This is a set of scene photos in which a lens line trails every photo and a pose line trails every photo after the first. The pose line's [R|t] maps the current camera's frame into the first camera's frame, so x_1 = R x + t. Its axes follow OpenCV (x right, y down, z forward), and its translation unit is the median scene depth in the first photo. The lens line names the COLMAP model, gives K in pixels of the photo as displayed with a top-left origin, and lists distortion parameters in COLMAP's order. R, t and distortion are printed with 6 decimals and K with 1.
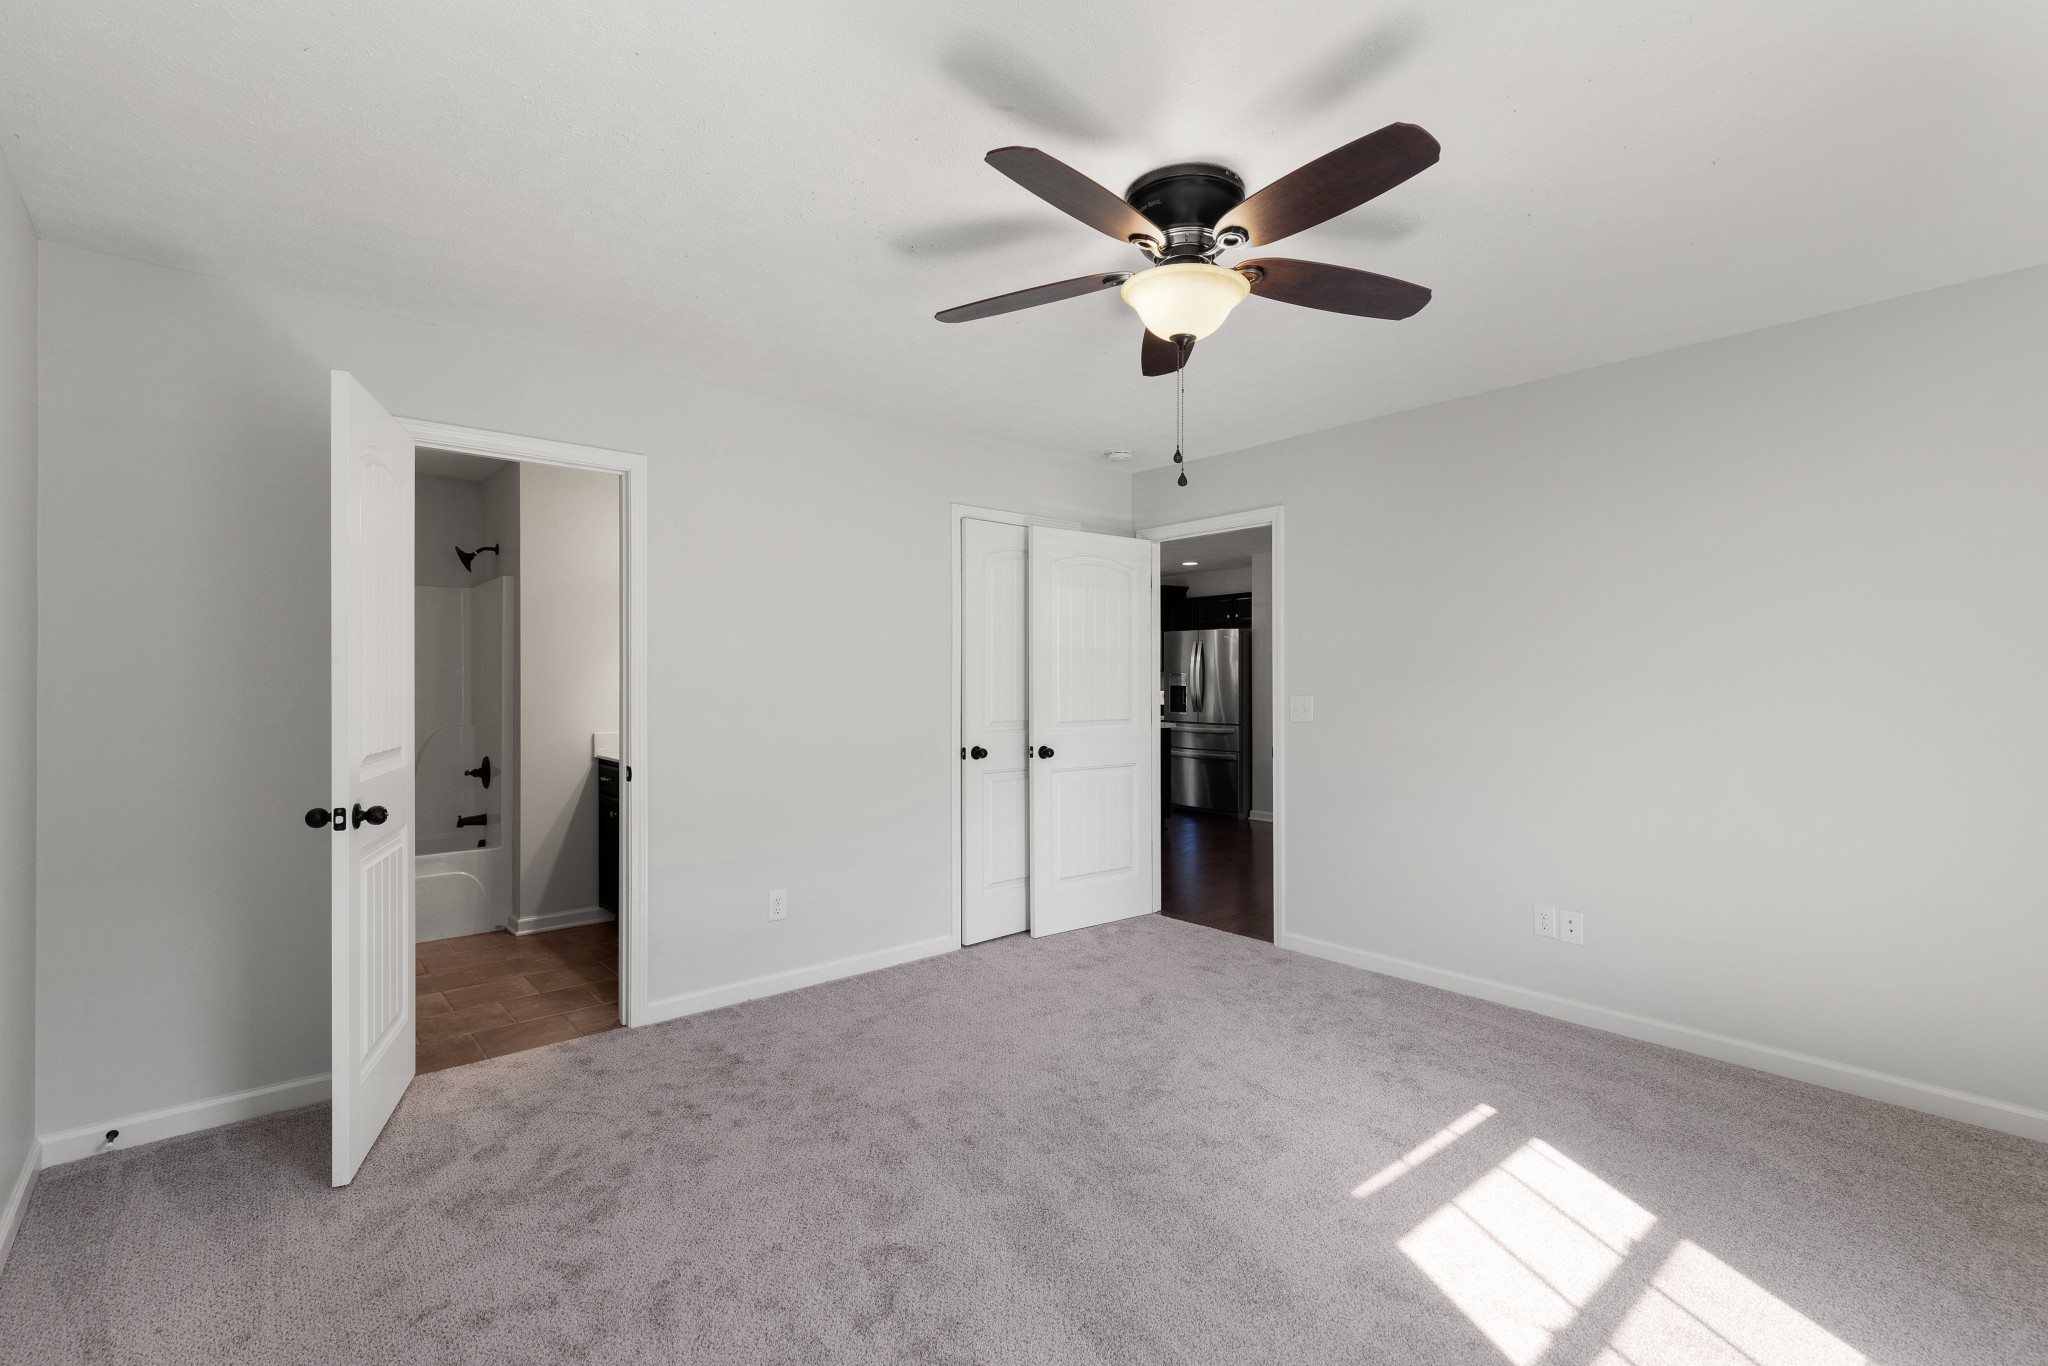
lens RADIAL K [[923.9, 0, 1024.0], [0, 923.9, 683.0], [0, 0, 1]] dist [0.002716, 0.000105]
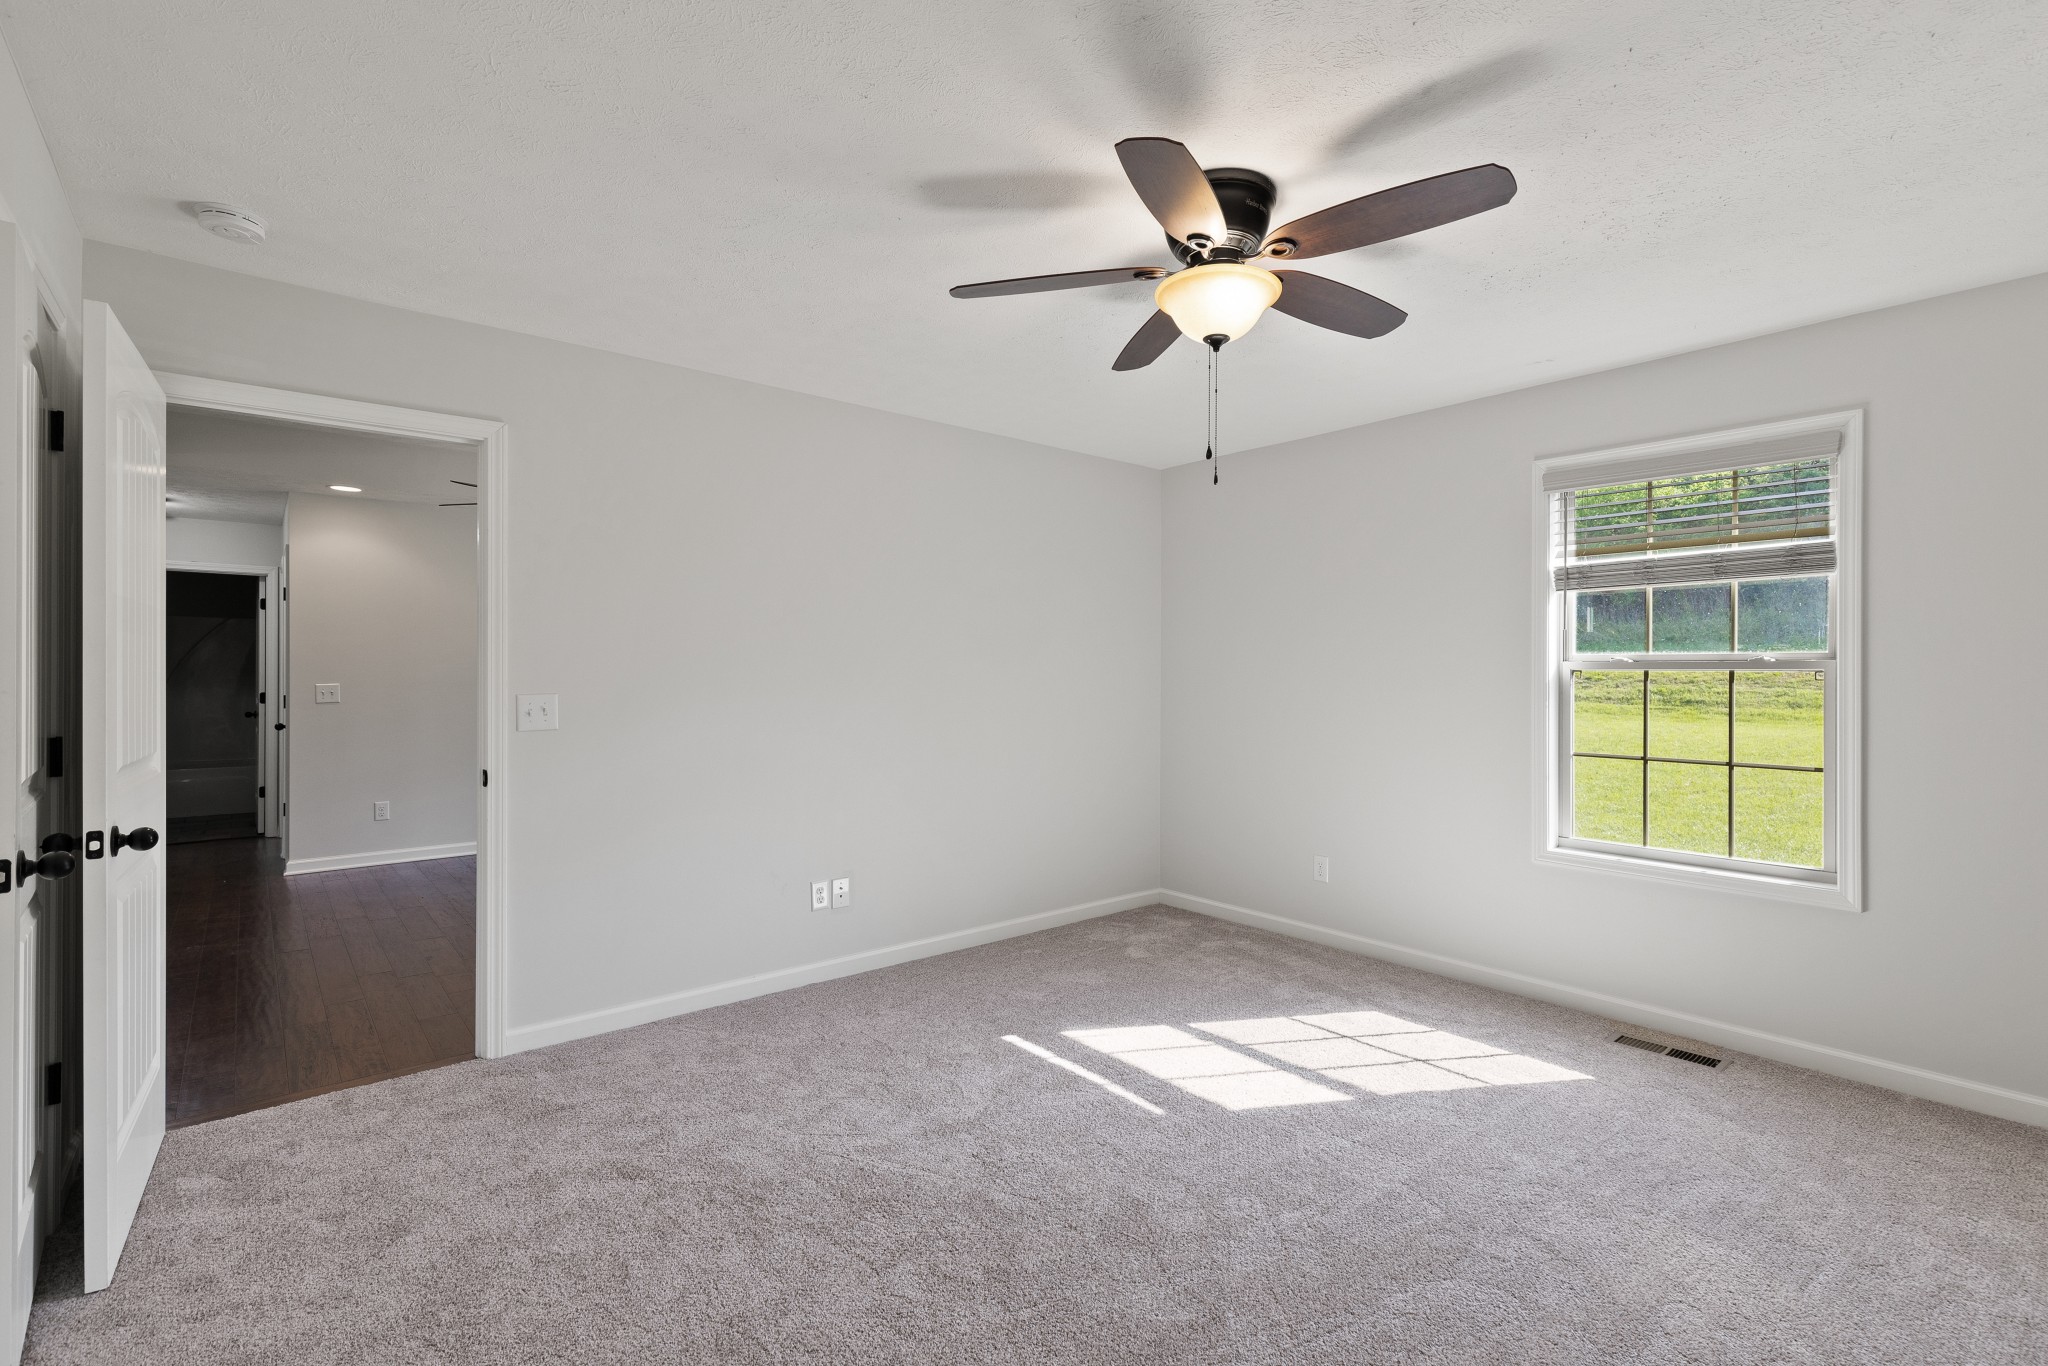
lens RADIAL K [[923.9, 0, 1024.0], [0, 923.9, 683.0], [0, 0, 1]] dist [0.002716, 0.000105]
pose [[0.004437, -0.006859, 0.999967, -0.793727], [-0.000312, 0.999976, 0.006860, 0.000043], [-0.999990, -0.000342, 0.004435, 1.147912]]
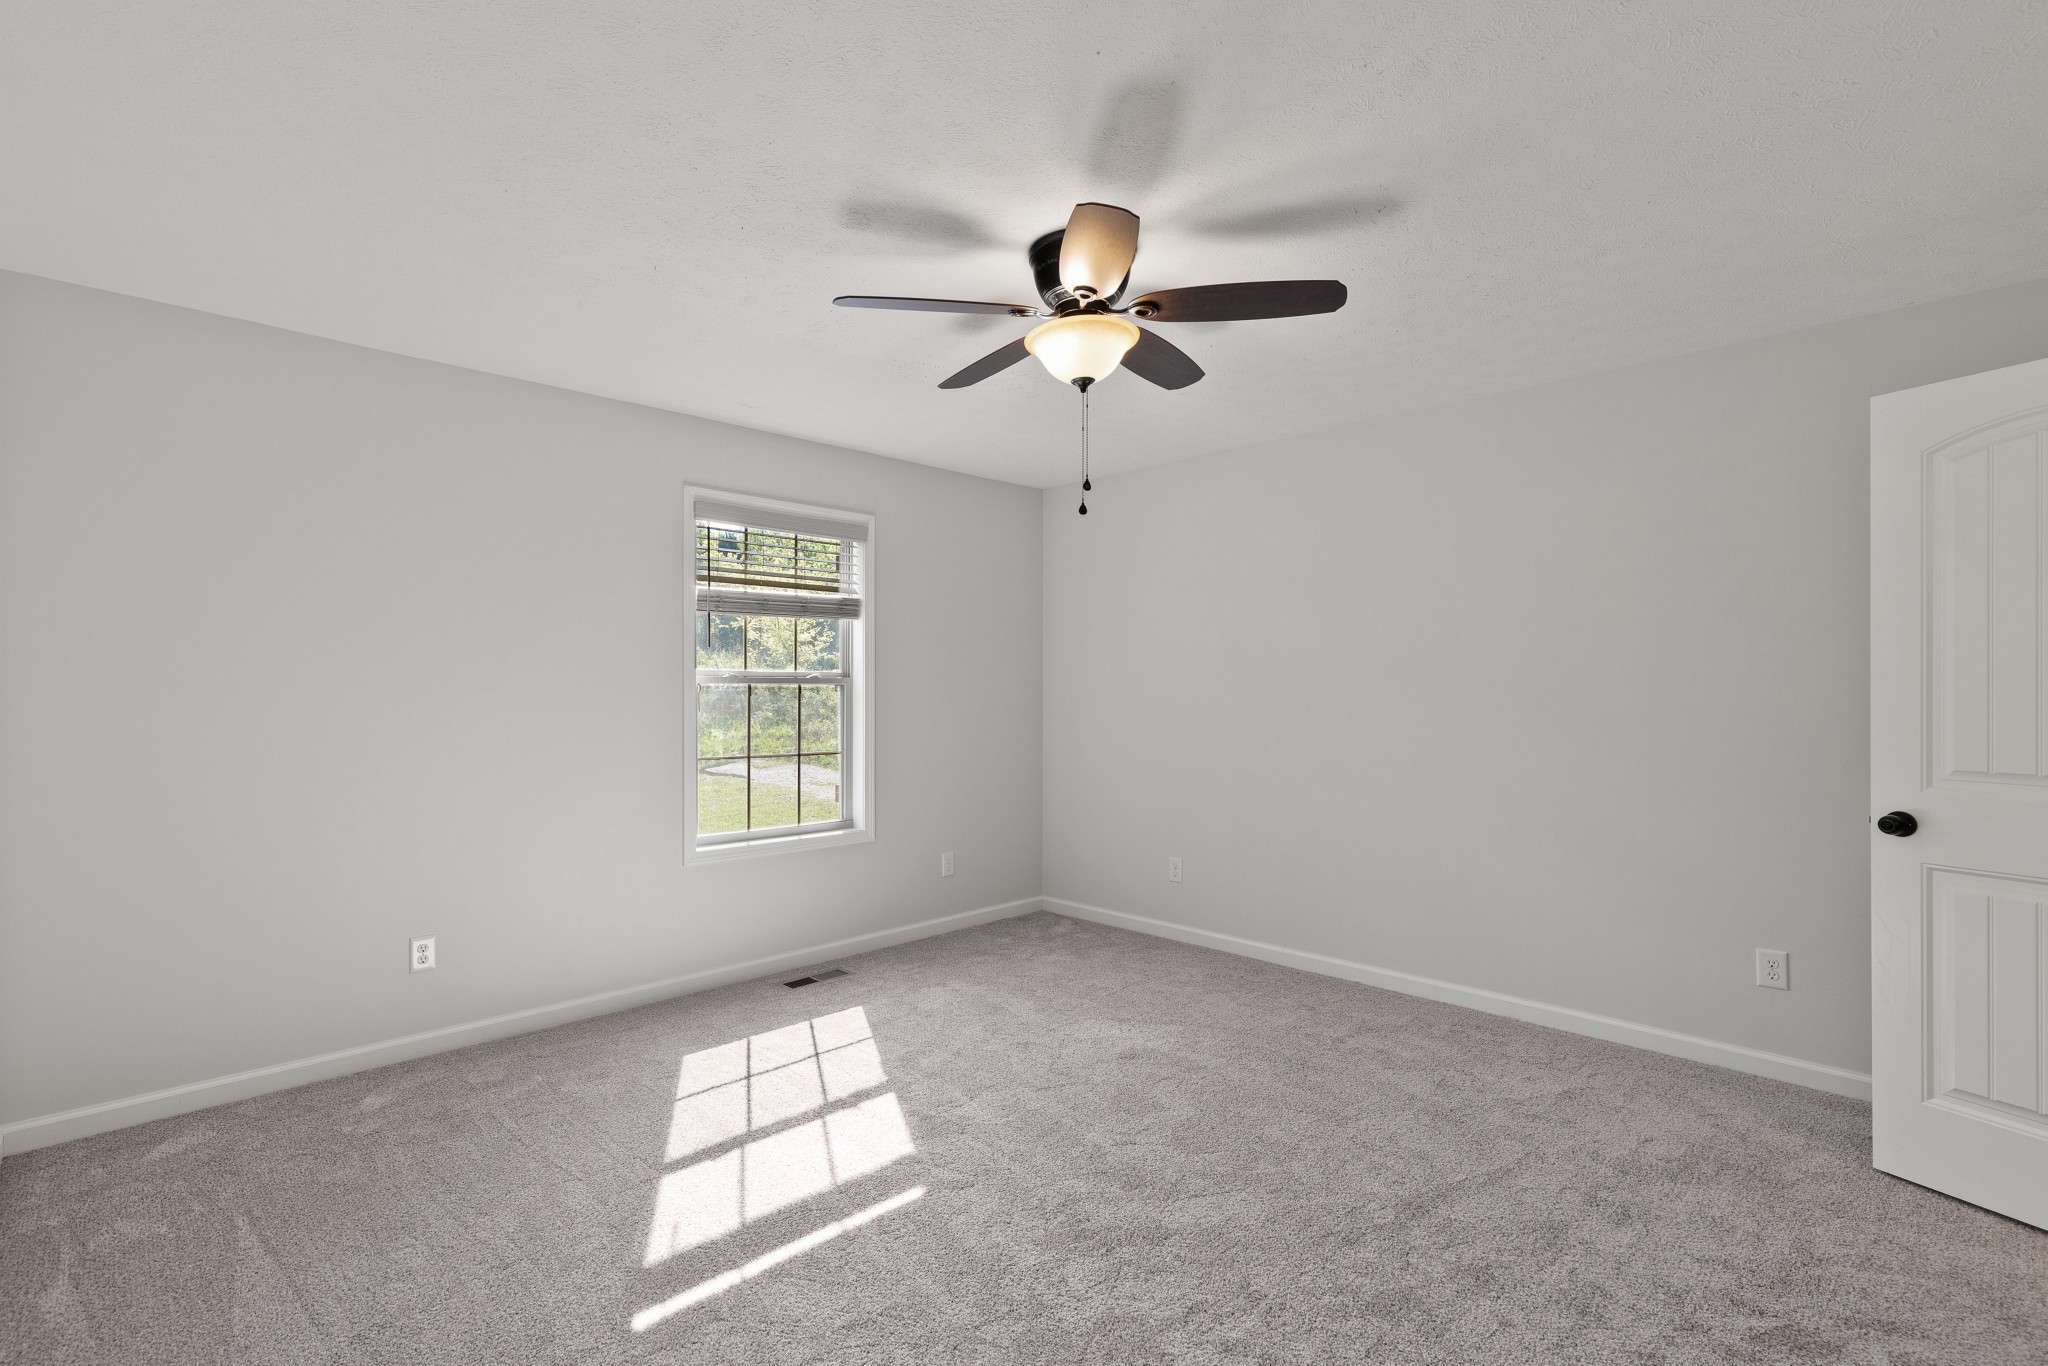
lens RADIAL K [[923.9, 0, 1024.0], [0, 923.9, 683.0], [0, 0, 1]] dist [0.002716, 0.000105]
pose [[-0.996370, 0.004818, -0.084986, 0.320749], [0.005123, 0.999981, -0.003371, -0.003263], [0.084968, -0.003794, -0.996376, 1.990365]]
